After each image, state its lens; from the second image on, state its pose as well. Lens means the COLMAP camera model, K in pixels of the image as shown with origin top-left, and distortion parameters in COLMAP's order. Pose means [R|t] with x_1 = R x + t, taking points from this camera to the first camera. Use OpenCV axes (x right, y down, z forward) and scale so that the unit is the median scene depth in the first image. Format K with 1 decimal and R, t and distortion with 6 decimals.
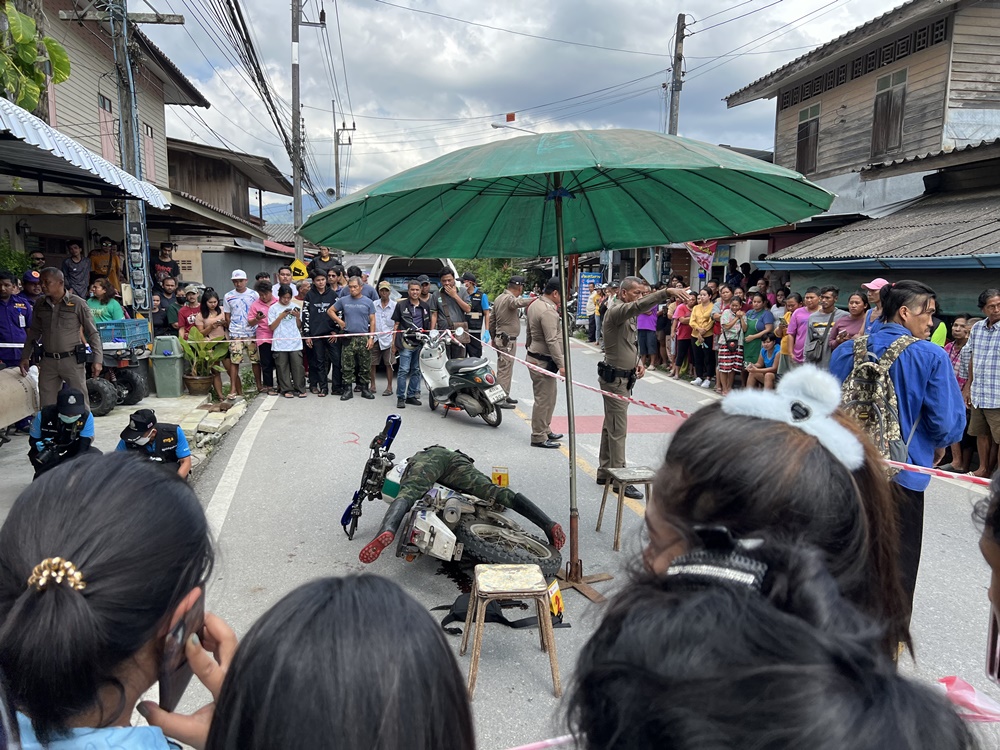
lens RADIAL K [[749.7, 0, 499.2], [0, 749.7, 375.1], [0, 0, 1]] dist [0.036332, -0.055645]
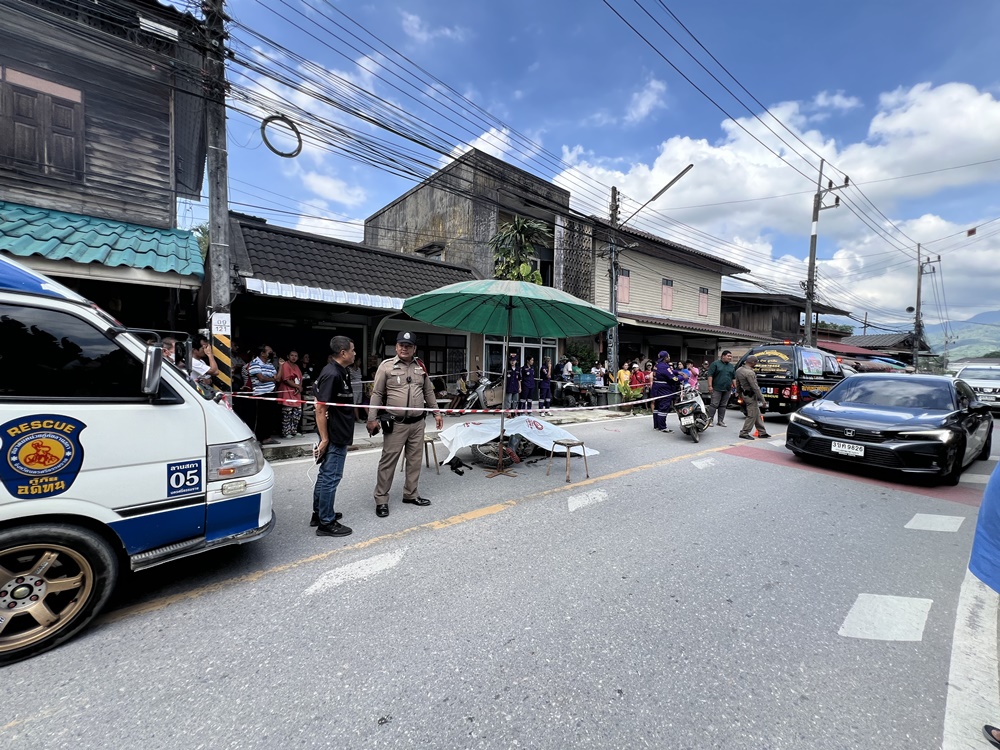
lens RADIAL K [[399.5, 0, 498.2], [0, 399.5, 374.3], [0, 0, 1]] dist [-0.000037, -0.000624]
pose [[0.442520, 0.035292, -0.896064, 0.441290], [-0.141245, 0.989496, -0.030781, 0.005991], [0.885565, 0.140186, 0.442856, 0.151581]]
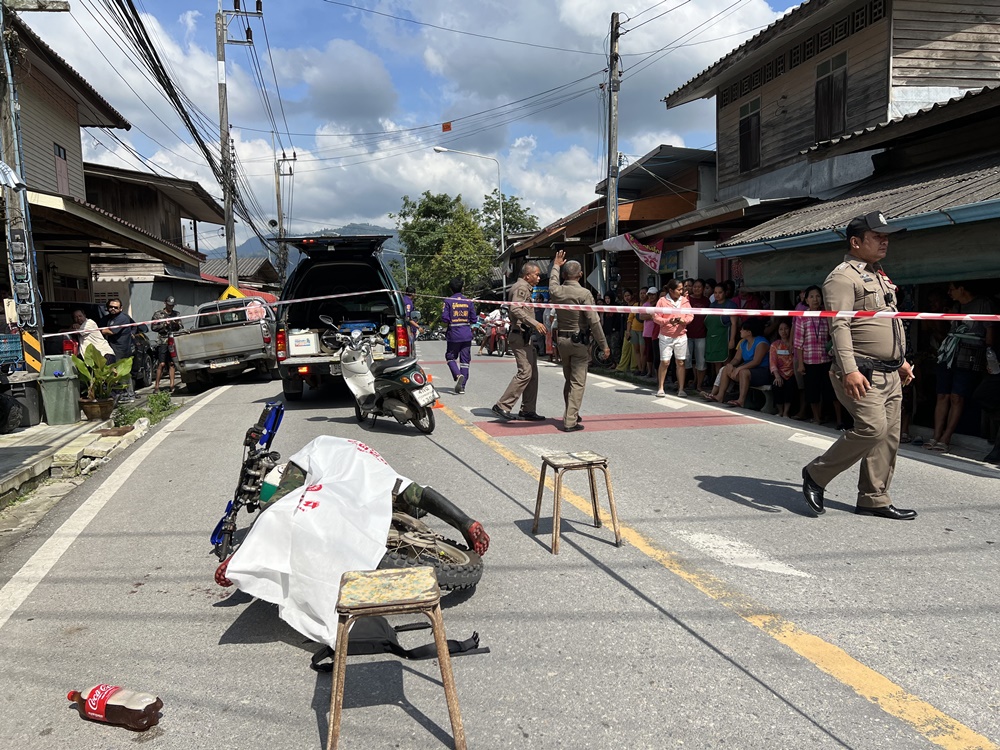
lens RADIAL K [[749.7, 0, 499.5], [0, 749.7, 377.6], [0, 0, 1]] dist [0.036332, -0.055645]
pose [[0.997378, -0.046212, 0.055684, 0.024172], [0.048324, 0.998139, -0.037195, 0.029366], [-0.053862, 0.039788, 0.997755, 0.078999]]
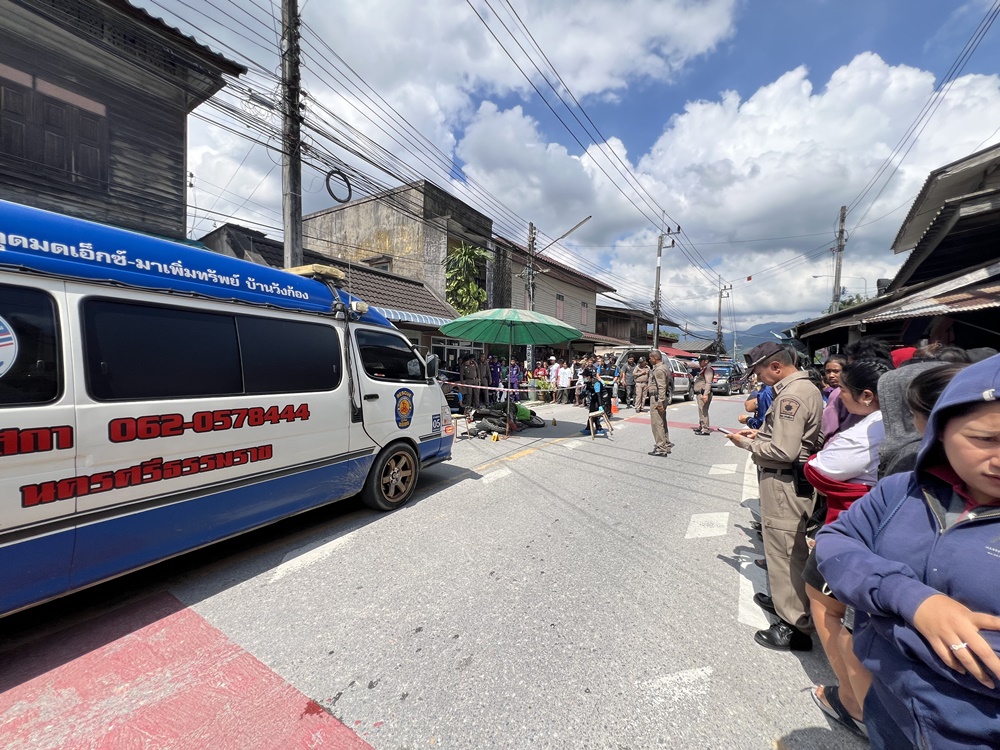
lens RADIAL K [[399.5, 0, 498.1], [0, 399.5, 375.3], [0, 0, 1]] dist [-0.000037, -0.000624]
pose [[0.693266, 0.032281, -0.719959, 0.509873], [-0.117351, 0.990720, -0.068580, 0.047066], [0.711064, 0.132032, 0.690620, -0.119558]]
